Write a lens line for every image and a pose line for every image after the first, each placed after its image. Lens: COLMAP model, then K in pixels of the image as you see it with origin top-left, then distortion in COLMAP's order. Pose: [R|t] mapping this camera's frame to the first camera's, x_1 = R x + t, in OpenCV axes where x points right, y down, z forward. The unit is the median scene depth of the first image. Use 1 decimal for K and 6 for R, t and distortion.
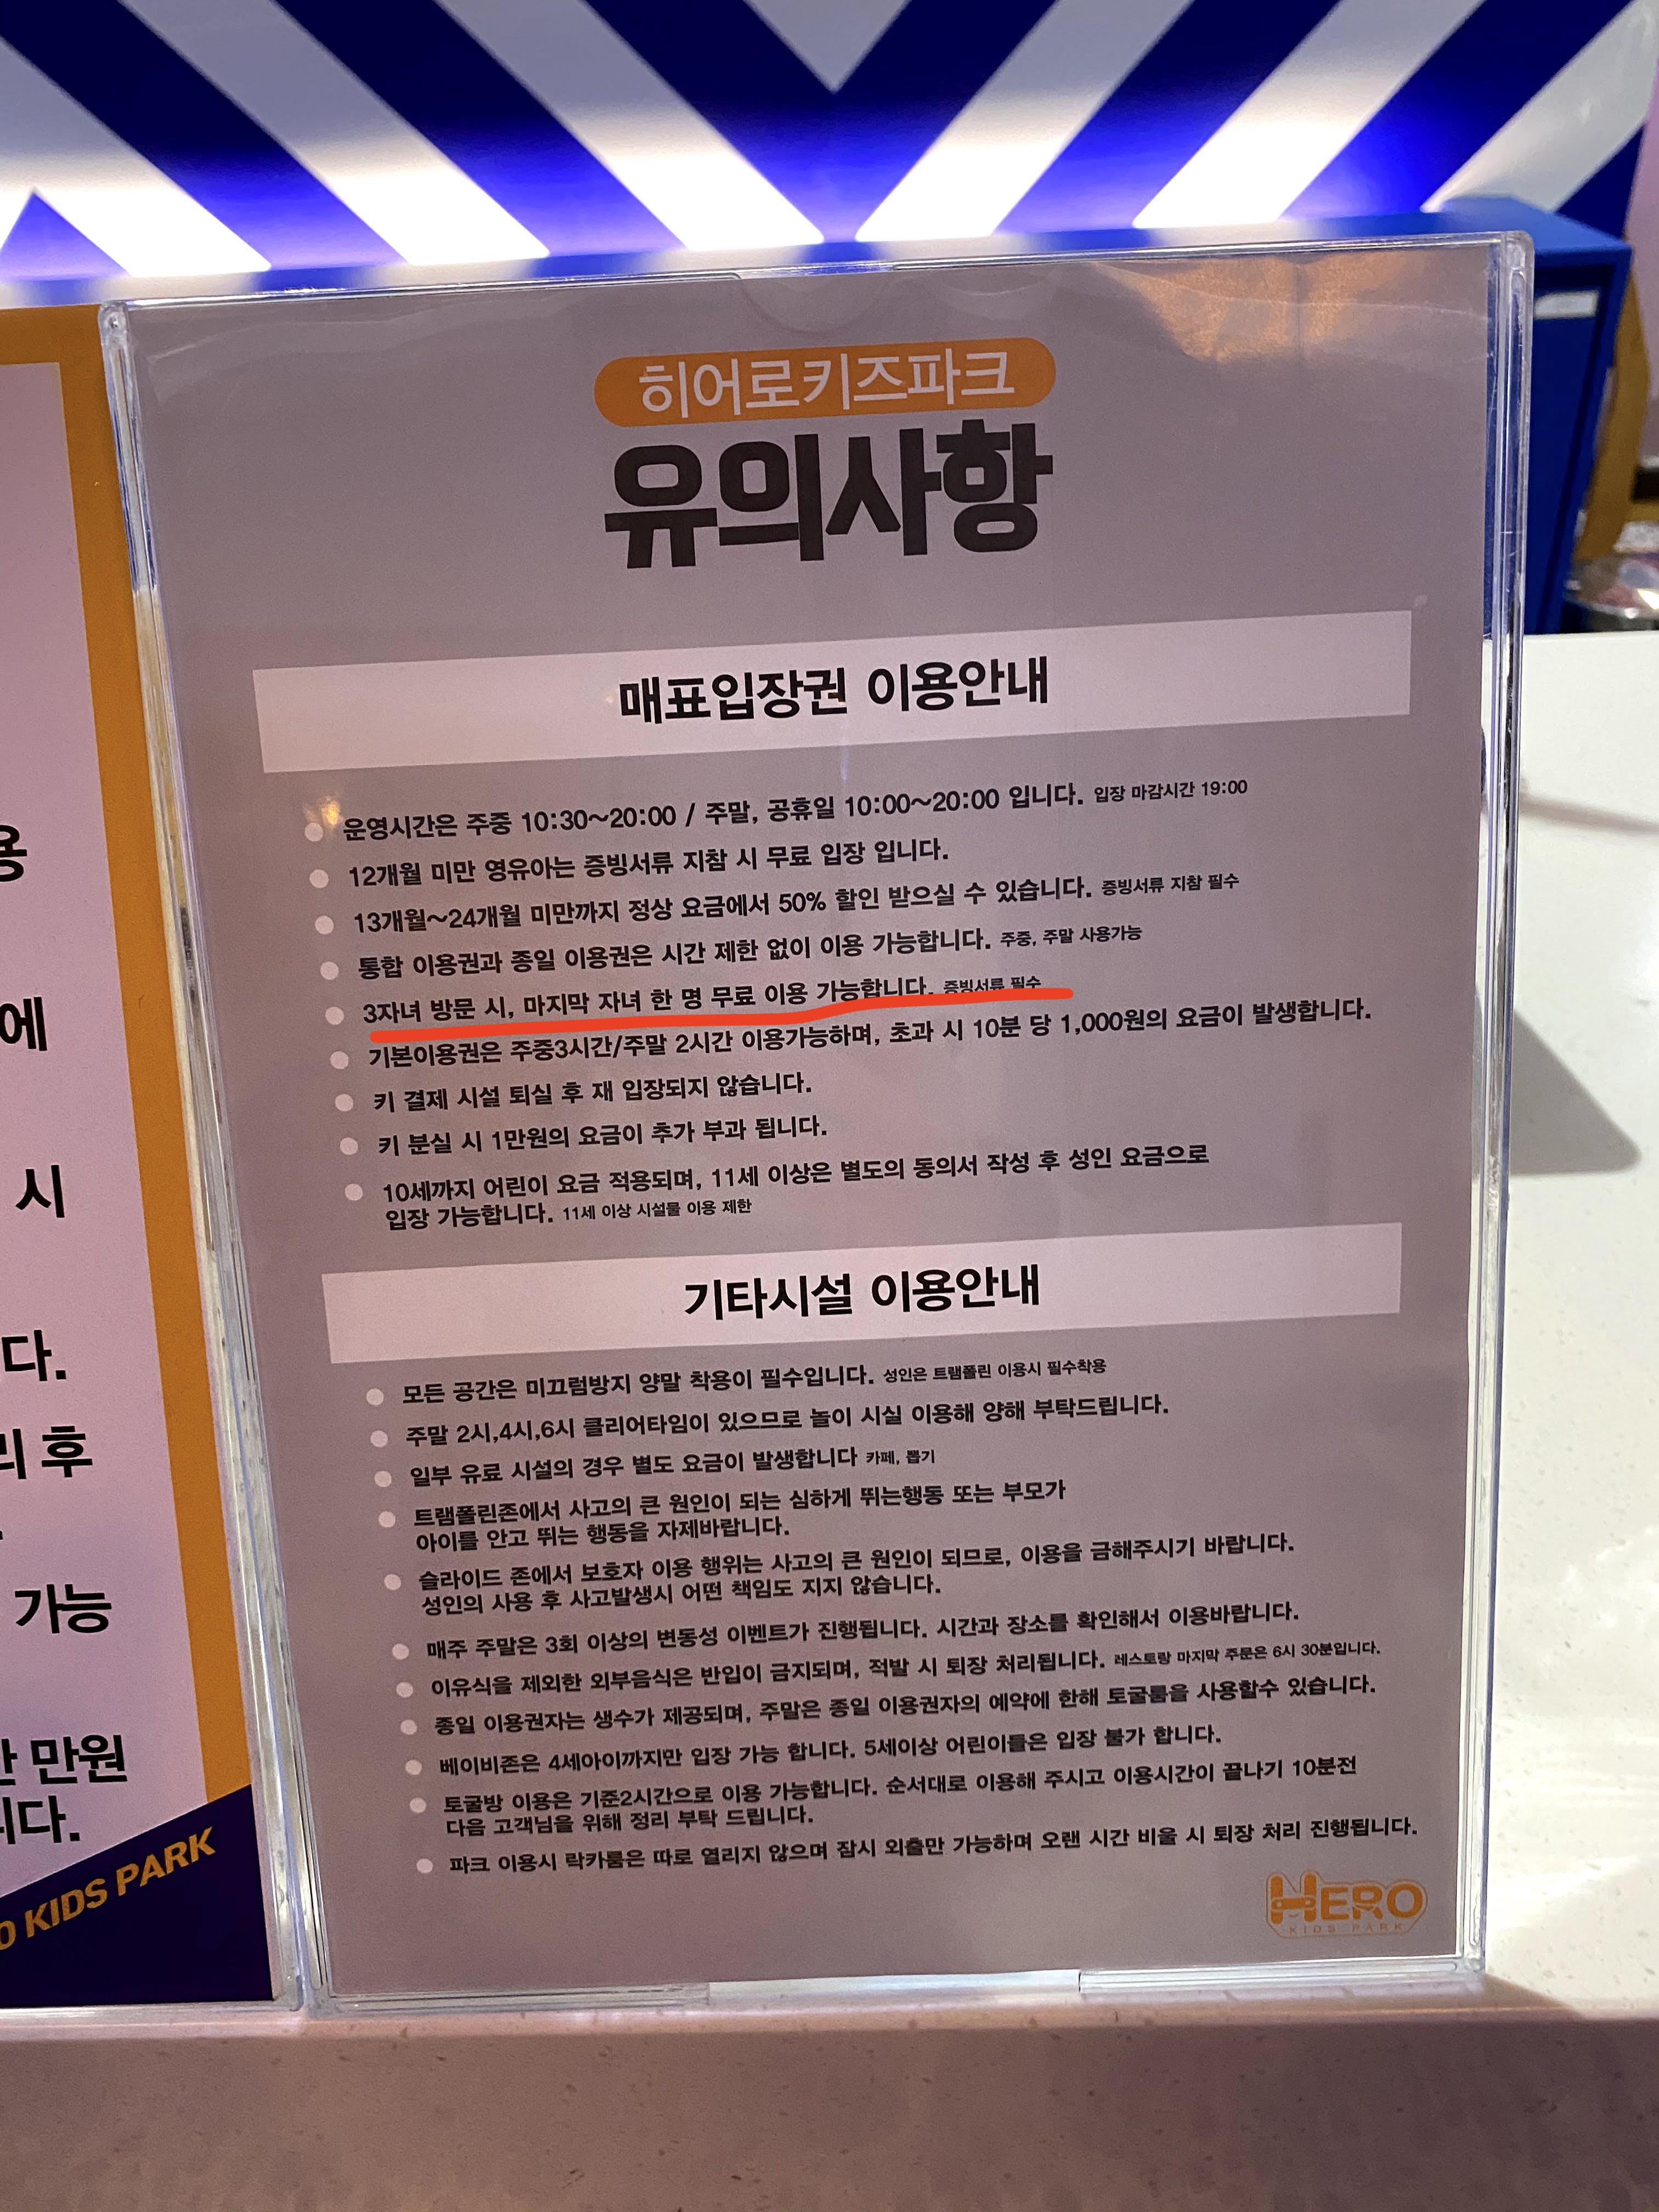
lens RADIAL K [[1683.5, 0, 826.2], [0, 1683.5, 1095.3], [0, 0, 1]] dist [-0.007659, 0.000614]
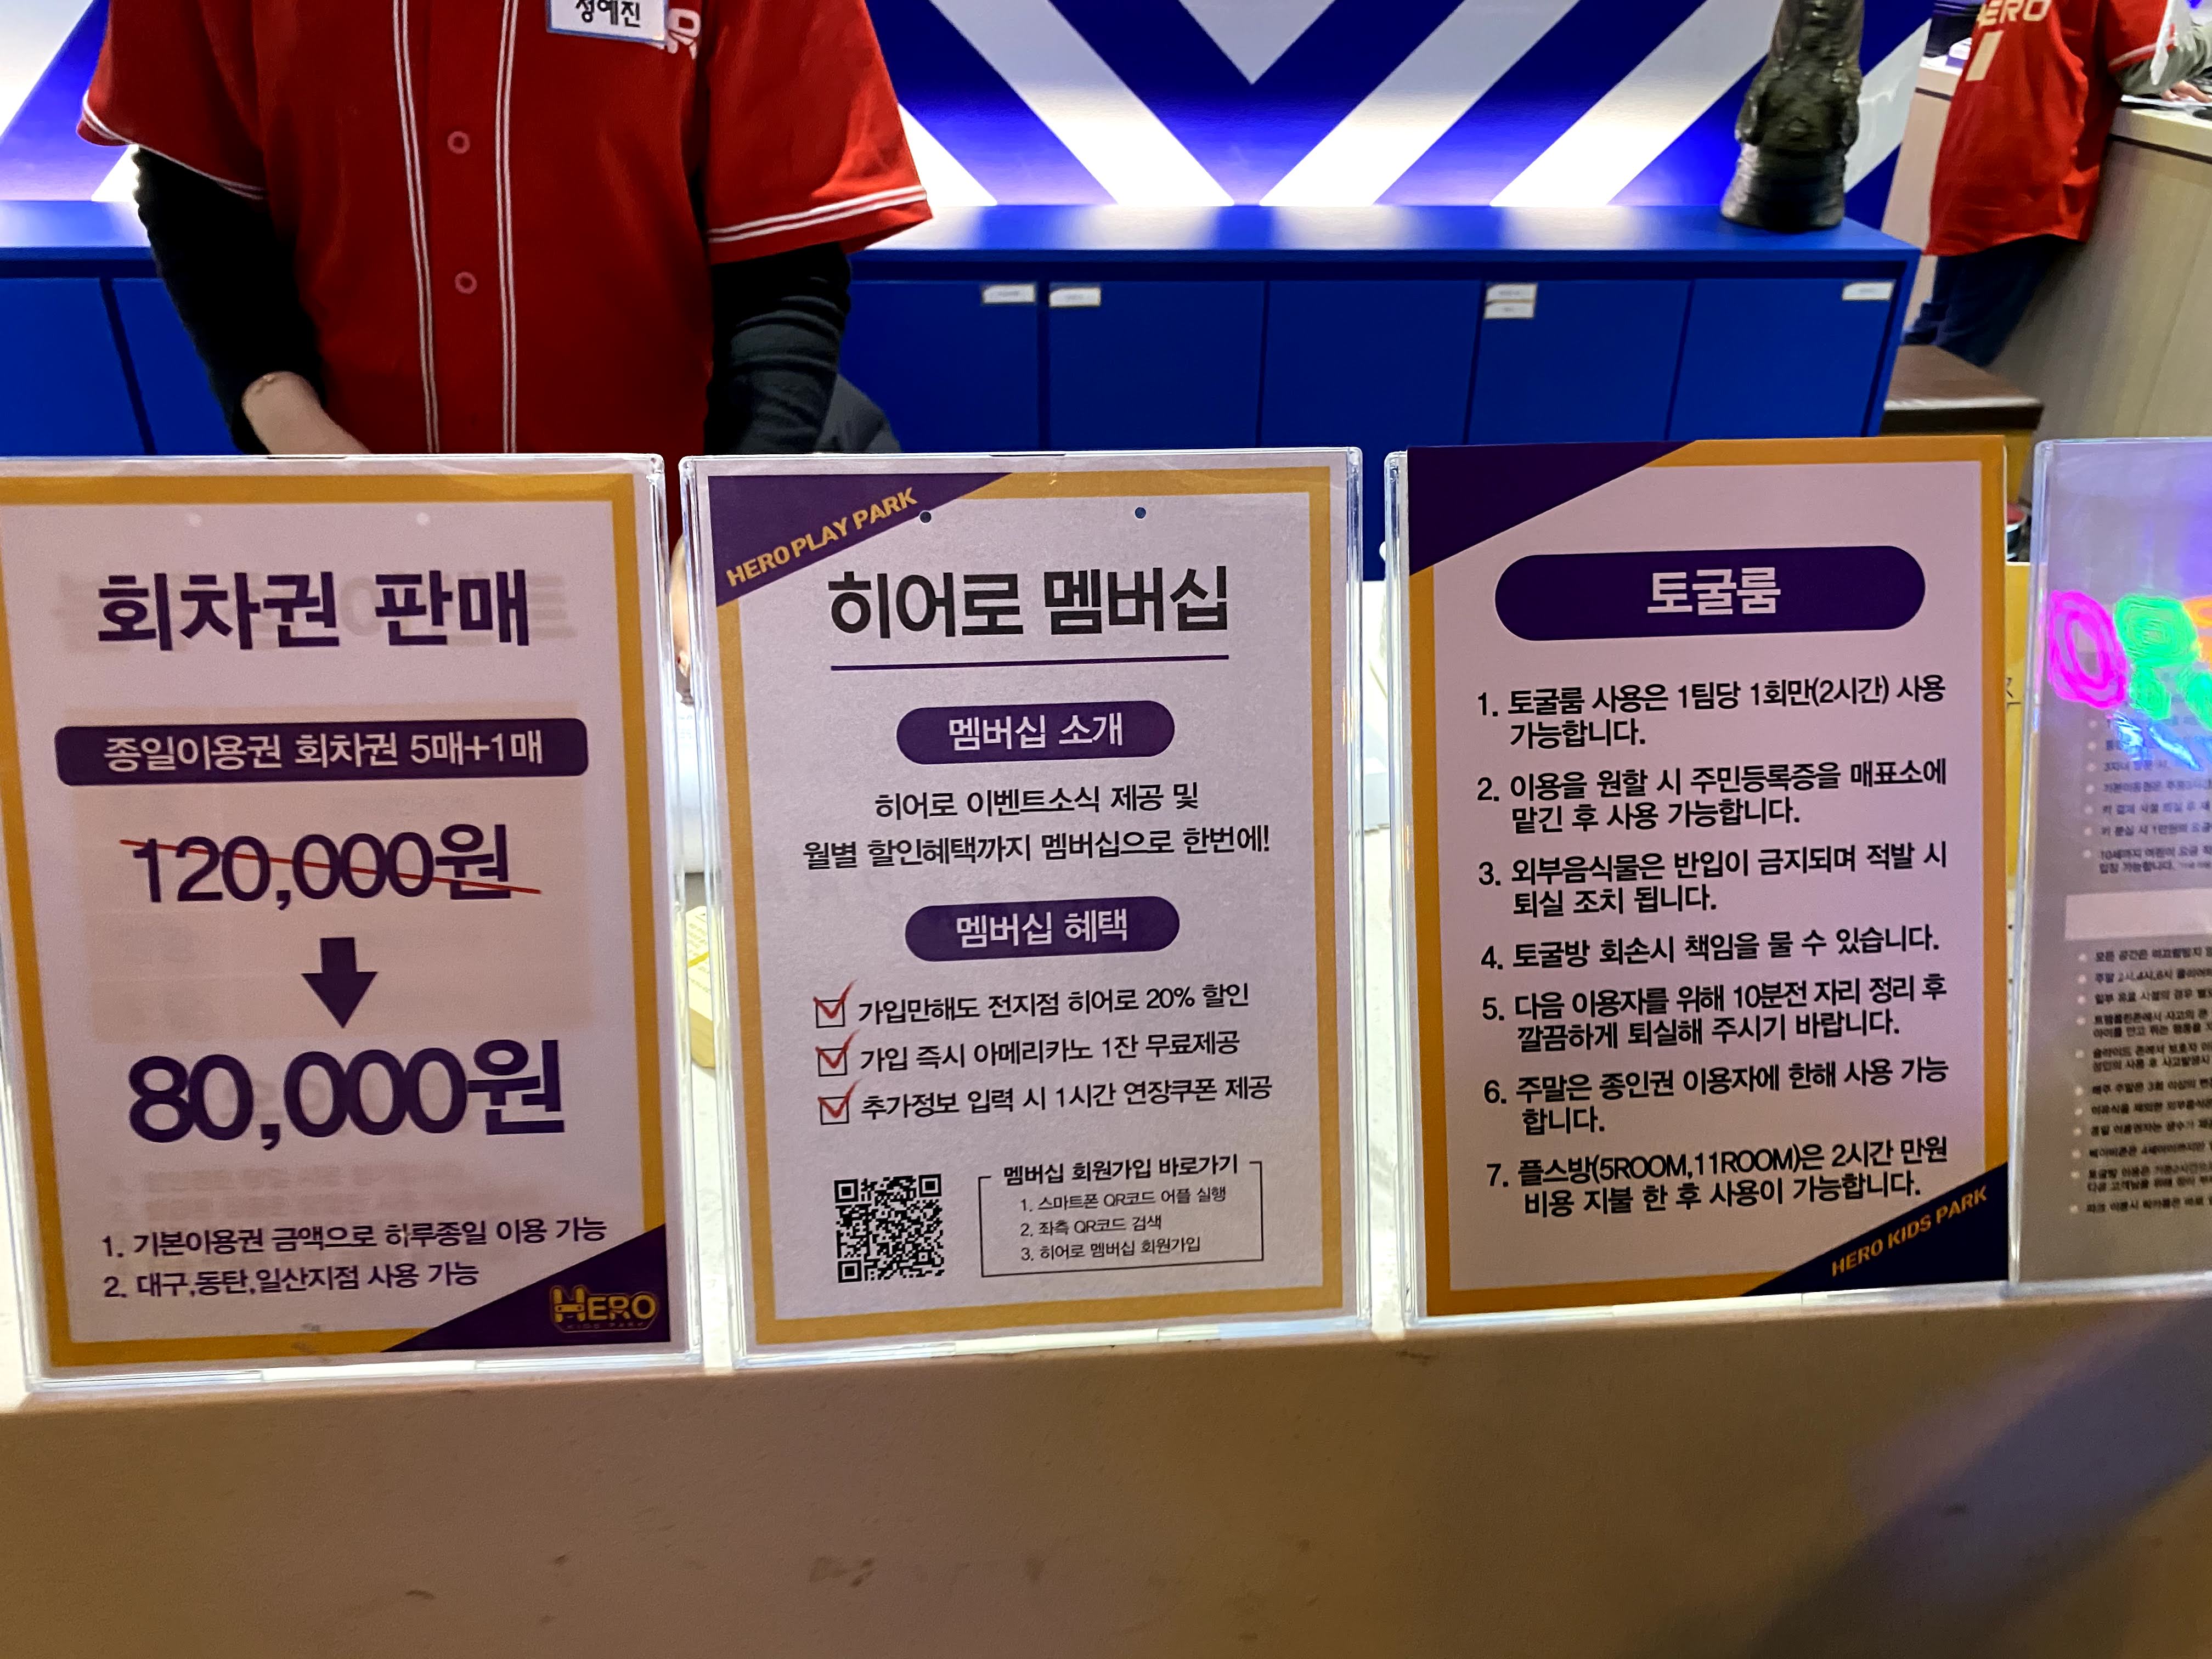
lens RADIAL K [[1683.5, 0, 1109.2], [0, 1683.5, 837.9], [0, 0, 1]] dist [-0.007659, 0.000614]
pose [[0.994228, 0.009045, 0.106907, -1.605915], [-0.000294, 0.996666, -0.081590, 0.195131], [-0.107289, 0.081088, 0.990916, -0.864120]]
